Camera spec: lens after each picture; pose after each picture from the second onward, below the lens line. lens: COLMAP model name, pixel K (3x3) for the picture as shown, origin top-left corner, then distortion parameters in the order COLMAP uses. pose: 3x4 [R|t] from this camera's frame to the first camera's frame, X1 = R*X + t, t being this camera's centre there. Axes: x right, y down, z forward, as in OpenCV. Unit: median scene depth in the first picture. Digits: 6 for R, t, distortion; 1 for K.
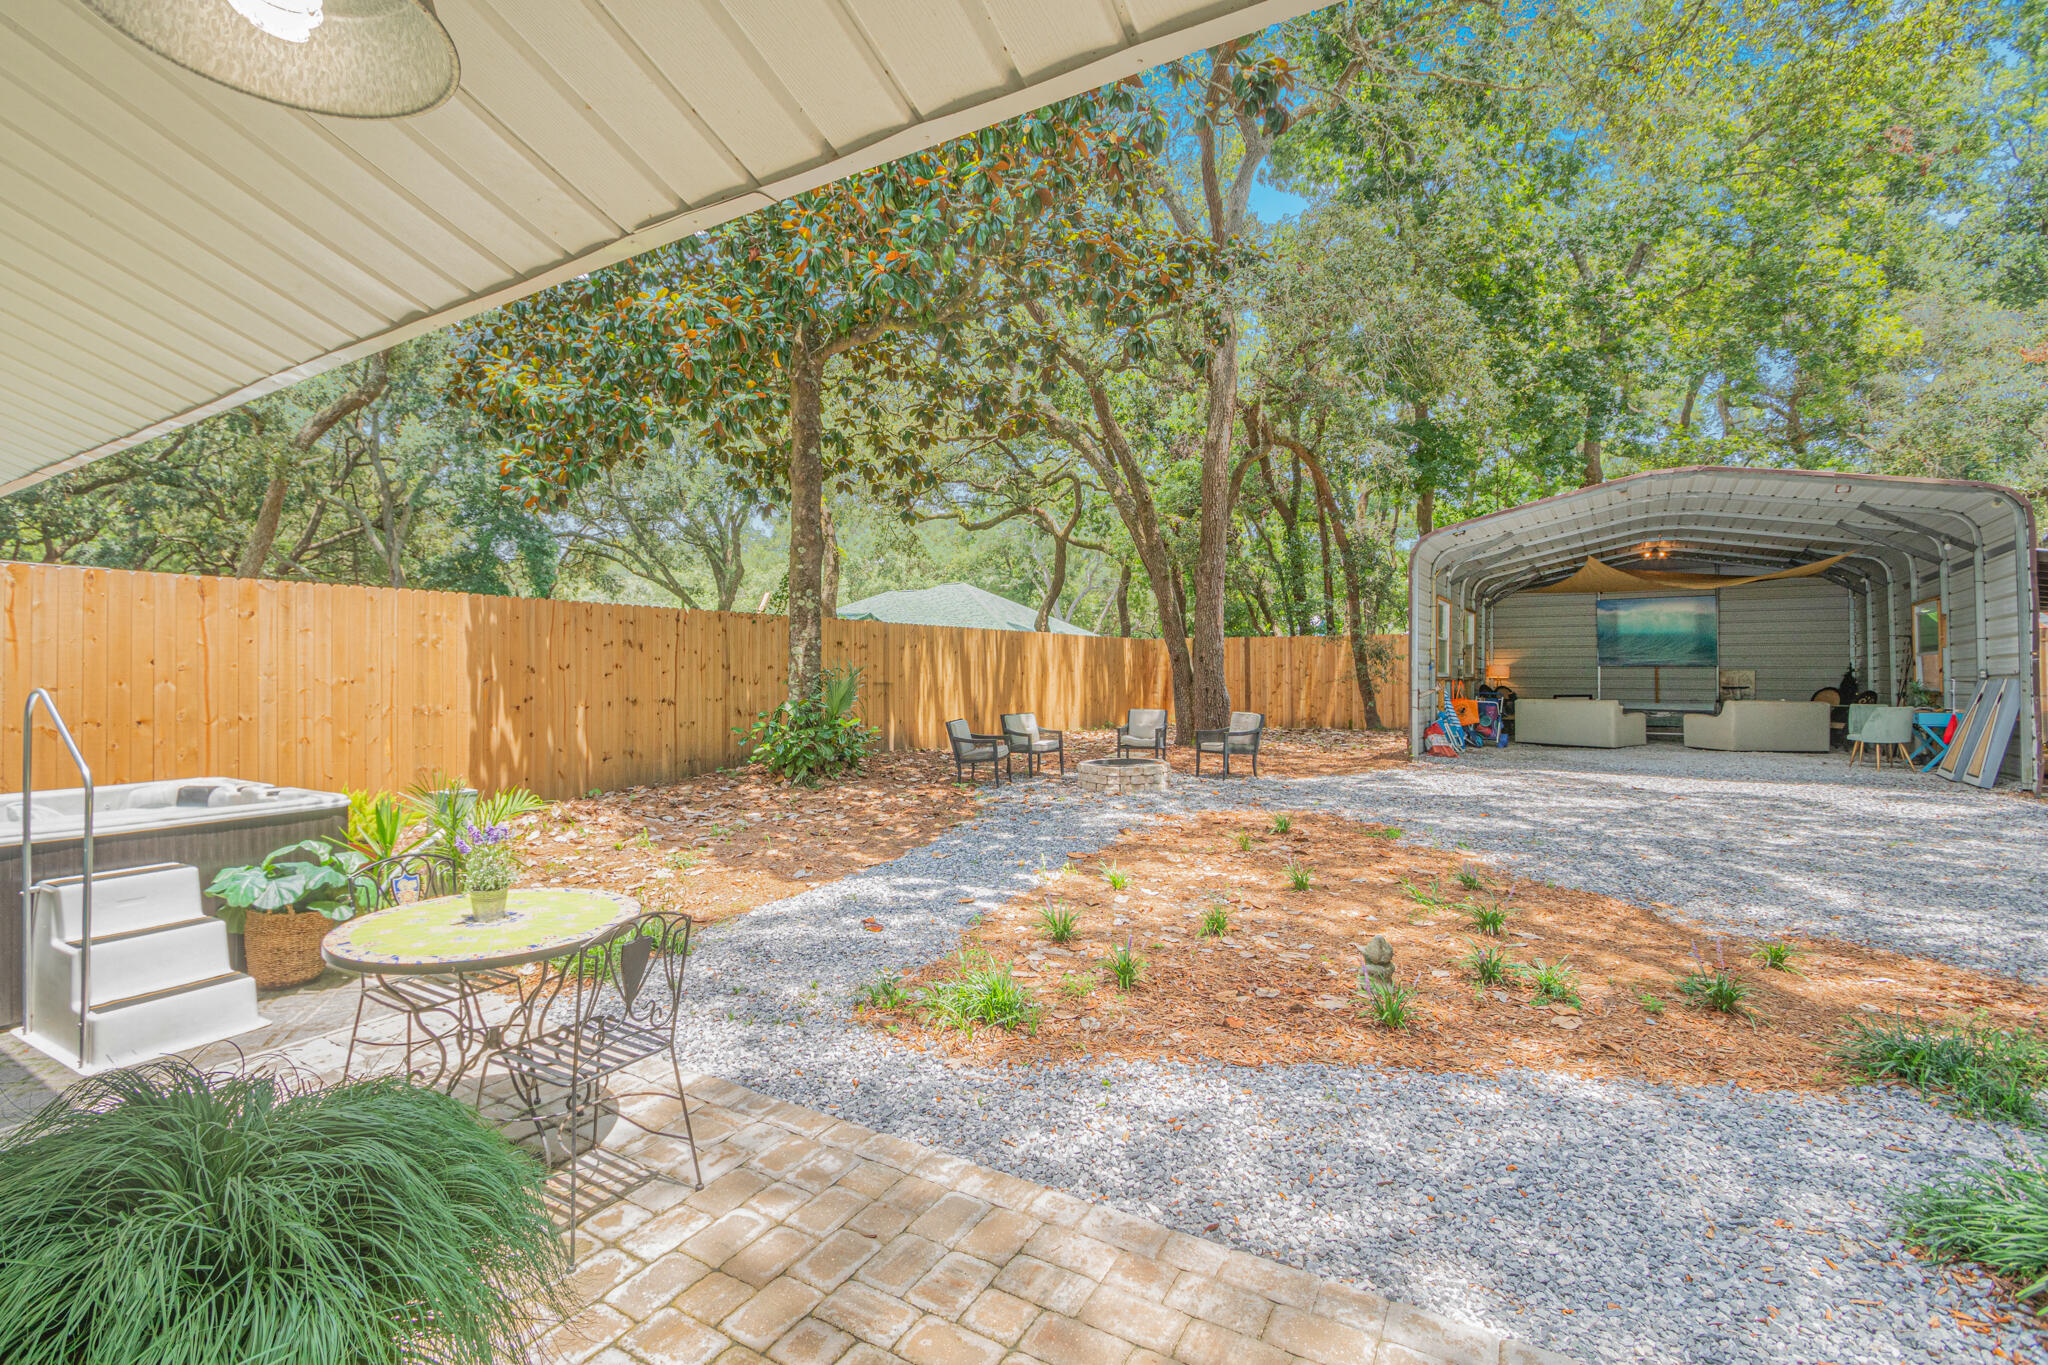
lens RADIAL K [[903.2, 0, 1012.8], [0, 903.2, 664.7], [0, 0, 1]] dist [-0.001319, -0.000539]
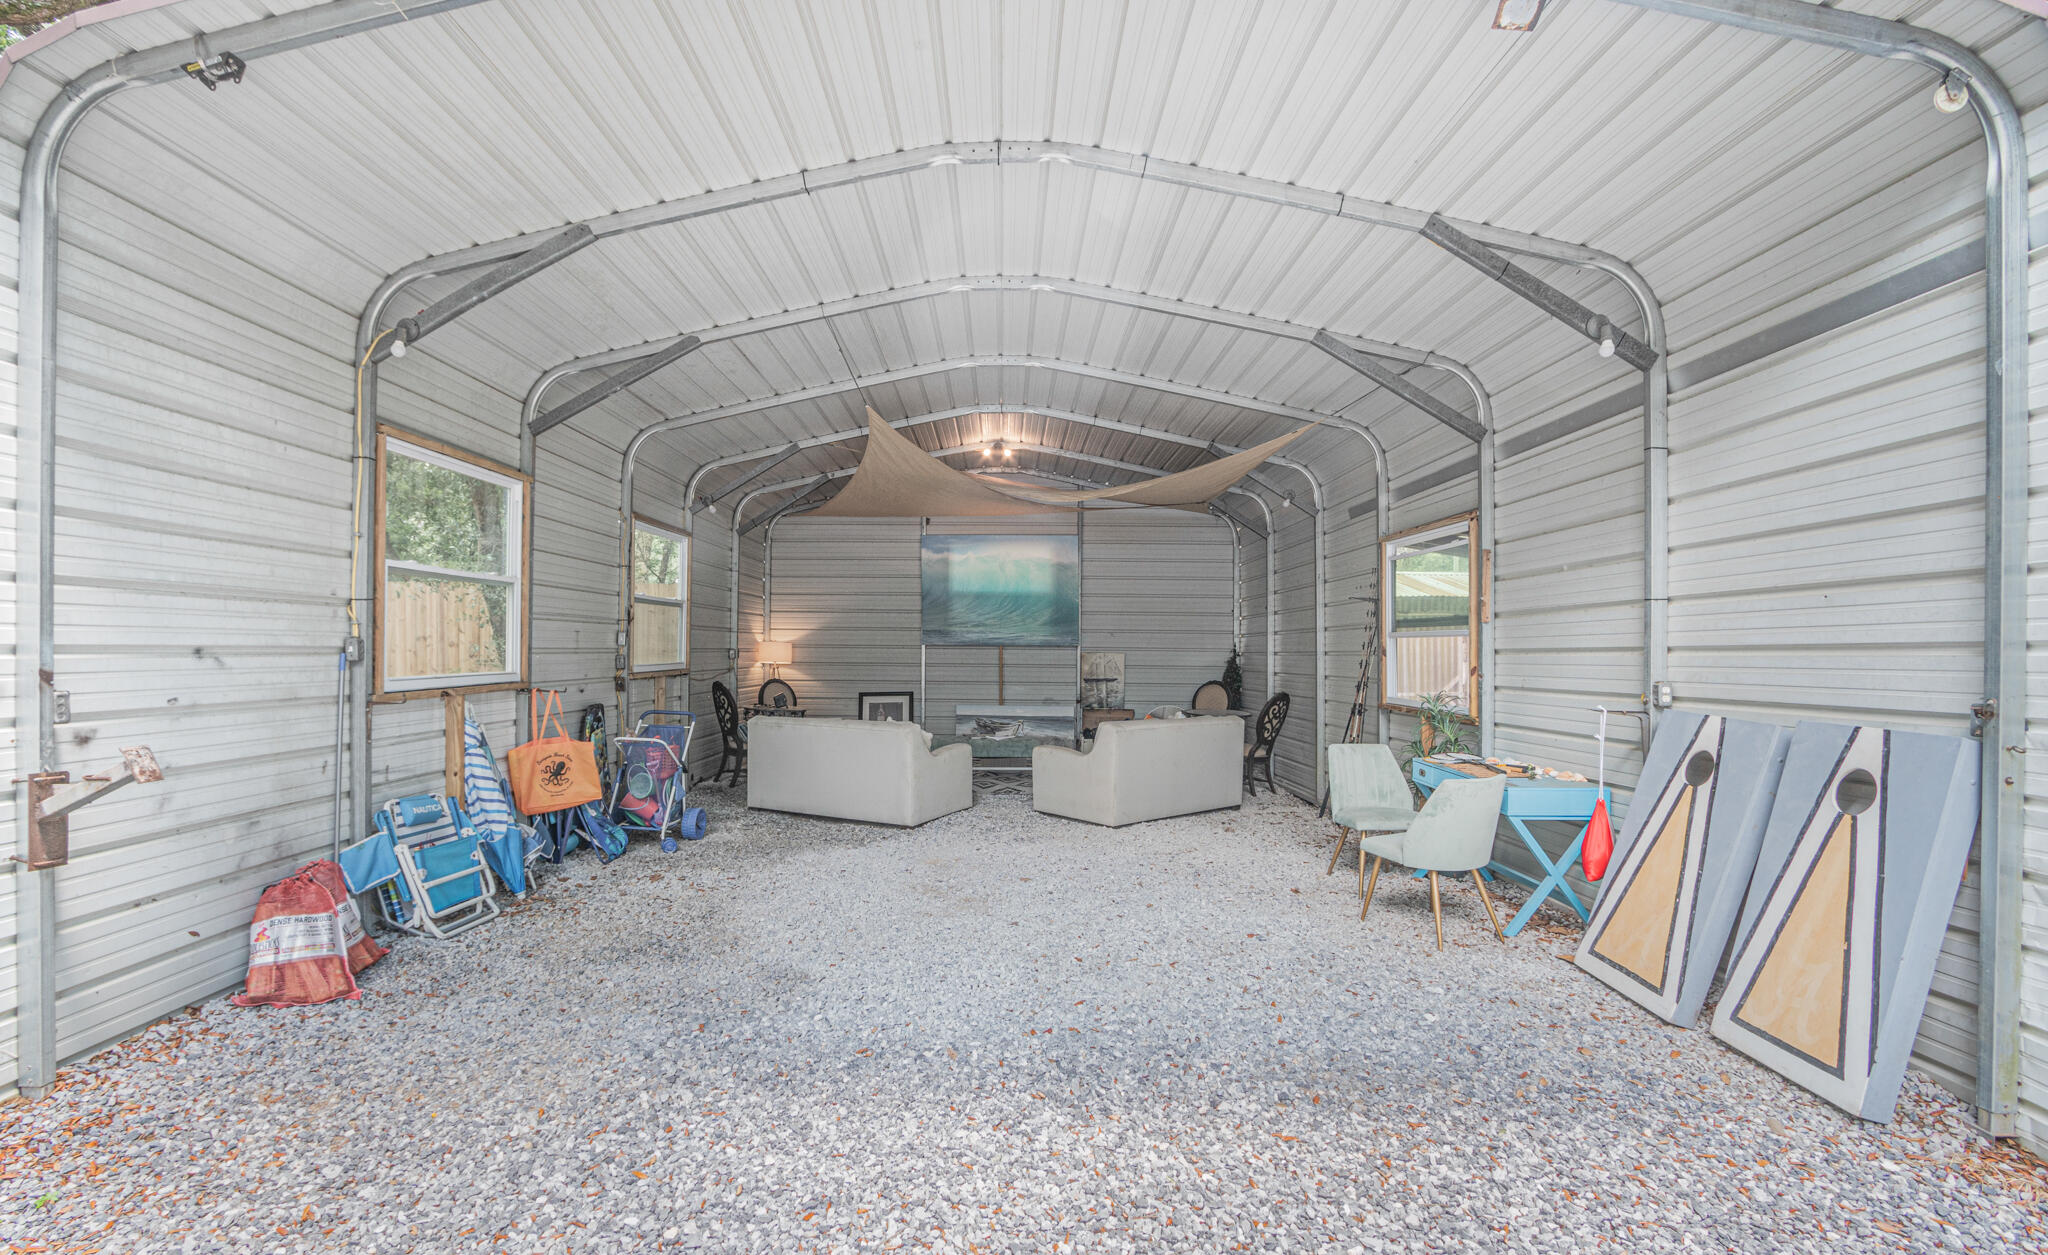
lens RADIAL K [[905.5, 0, 1016.3], [0, 905.5, 640.3], [0, 0, 1]] dist [-0.003899, -0.000501]
pose [[0.817746, 0.006196, 0.575546, 0.434782], [-0.012438, 0.999899, 0.006908, -0.007572], [-0.575445, -0.012808, 0.817740, 0.580017]]
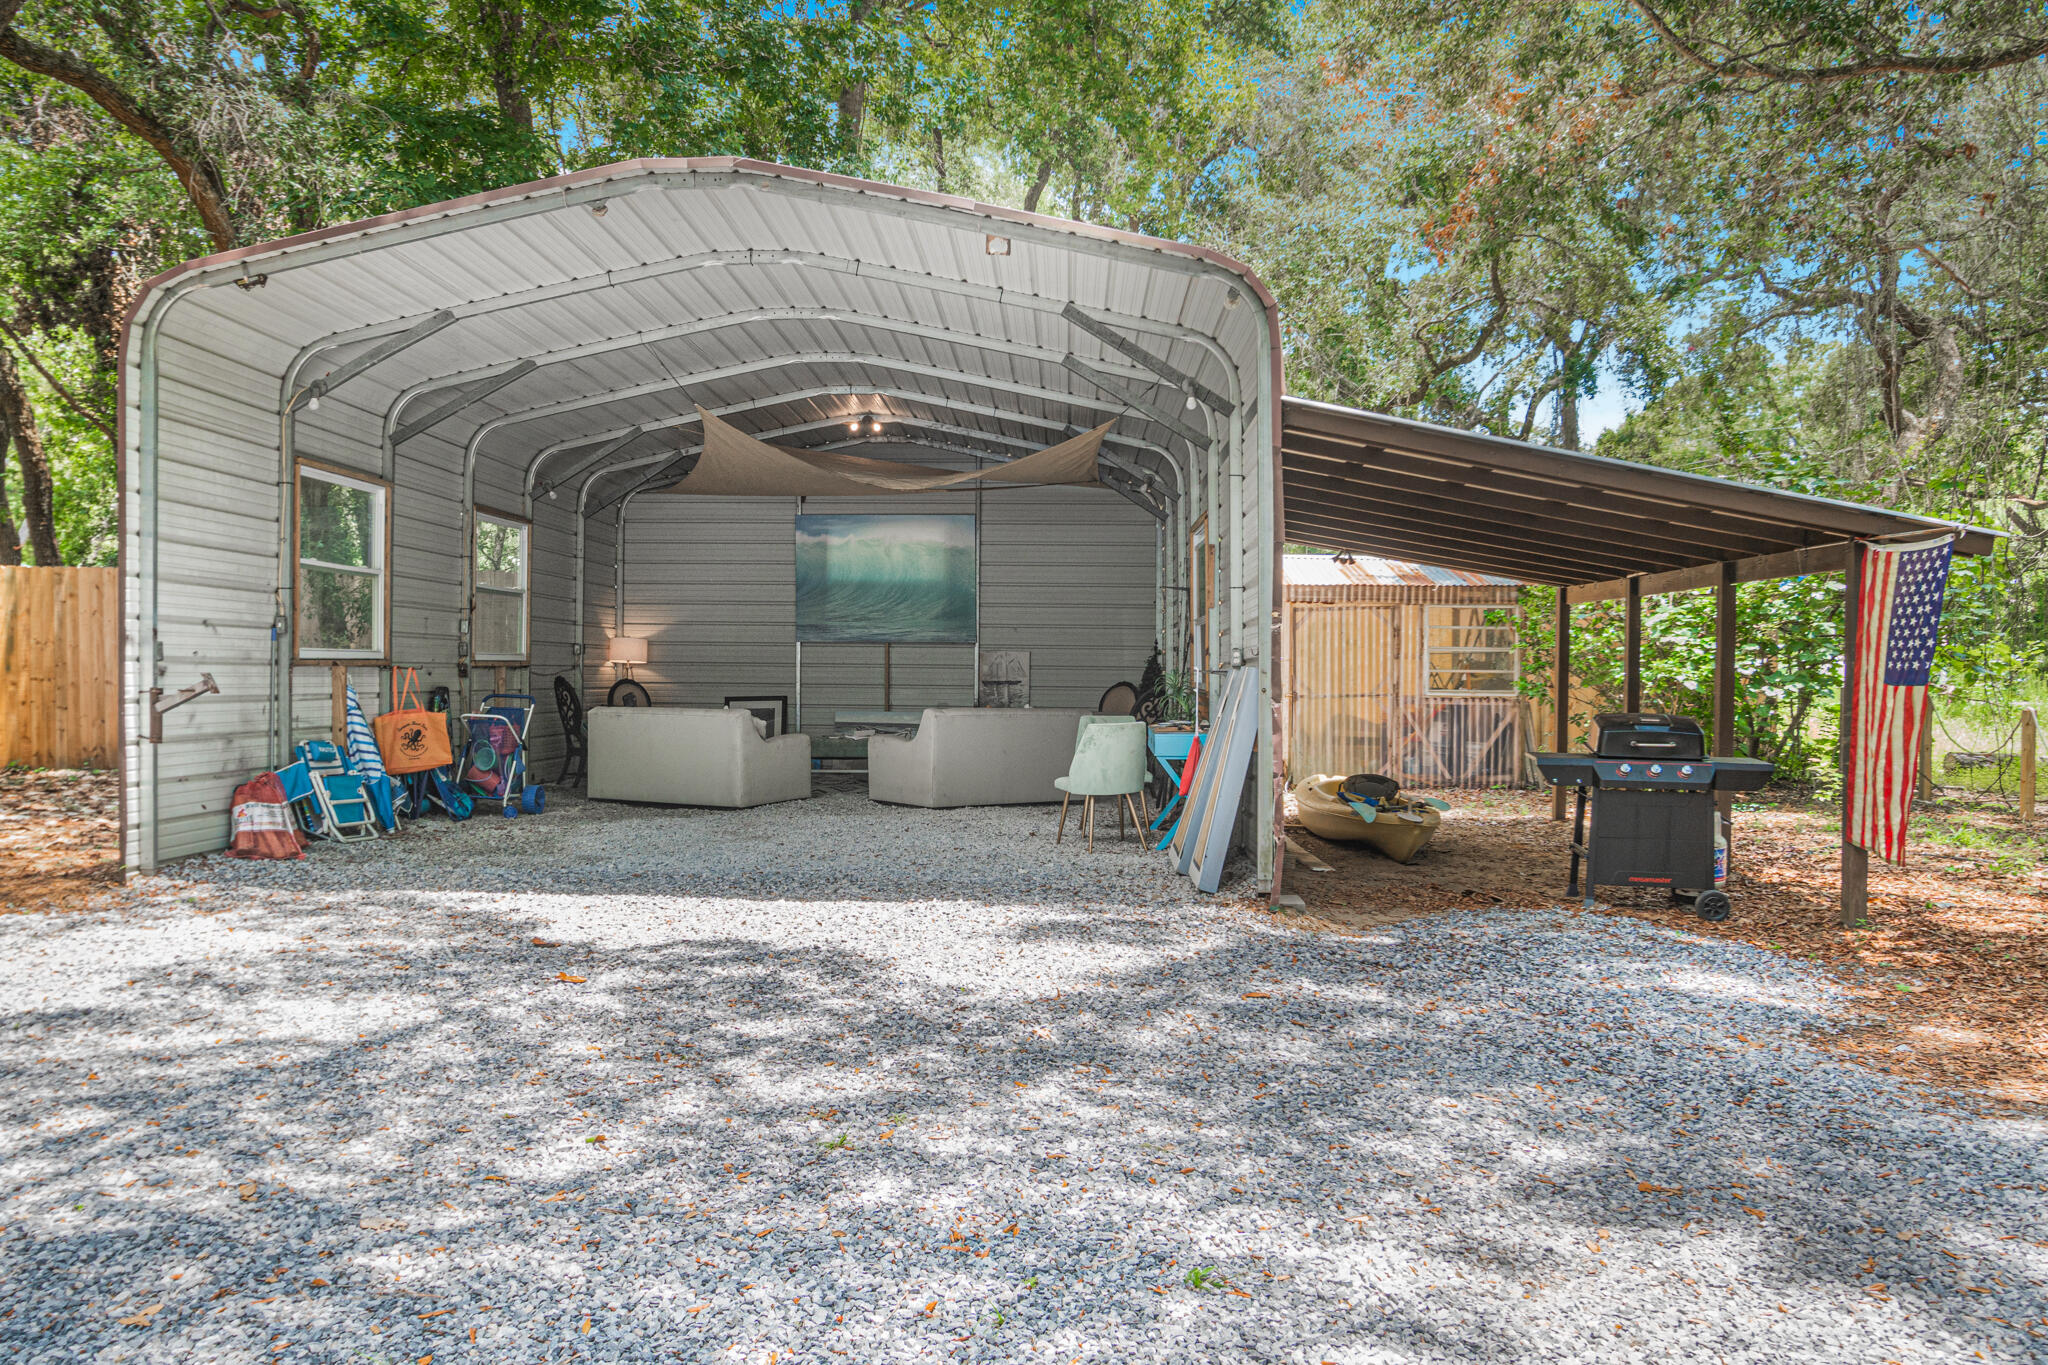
lens RADIAL K [[1539.5, 0, 1021.4], [0, 1539.5, 676.6], [0, 0, 1]] dist [0.016651, 0.001256]
pose [[0.841144, 0.001503, 0.540810, 0.341622], [-0.013265, 0.999753, 0.017853, 0.005221], [-0.540649, -0.022190, 0.840955, 0.224829]]
